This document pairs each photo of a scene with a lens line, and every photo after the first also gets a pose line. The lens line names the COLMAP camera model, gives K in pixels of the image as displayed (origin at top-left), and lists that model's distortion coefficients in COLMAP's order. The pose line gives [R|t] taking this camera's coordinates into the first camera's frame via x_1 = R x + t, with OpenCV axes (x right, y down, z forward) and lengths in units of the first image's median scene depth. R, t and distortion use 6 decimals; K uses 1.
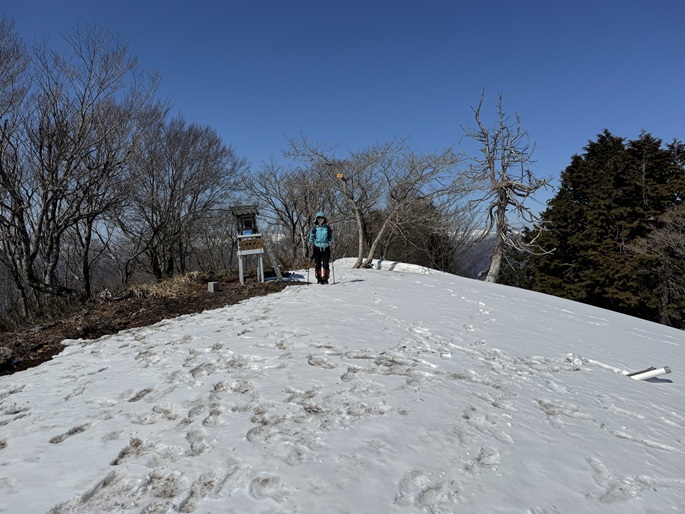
lens RADIAL K [[480.5, 0, 342.5], [0, 480.5, 257.0], [0, 0, 1]] dist [0.100149, 0.000310]
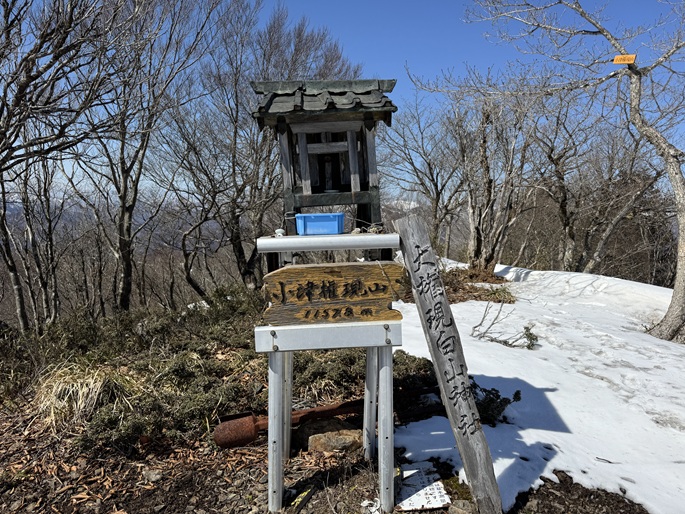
lens RADIAL K [[480.5, 0, 342.5], [0, 480.5, 257.0], [0, 0, 1]] dist [0.100149, 0.000310]
pose [[0.962920, 0.088626, -0.254814, -0.107203], [-0.071160, 0.994490, 0.076982, -0.038636], [0.260232, -0.055995, 0.963921, 0.619230]]
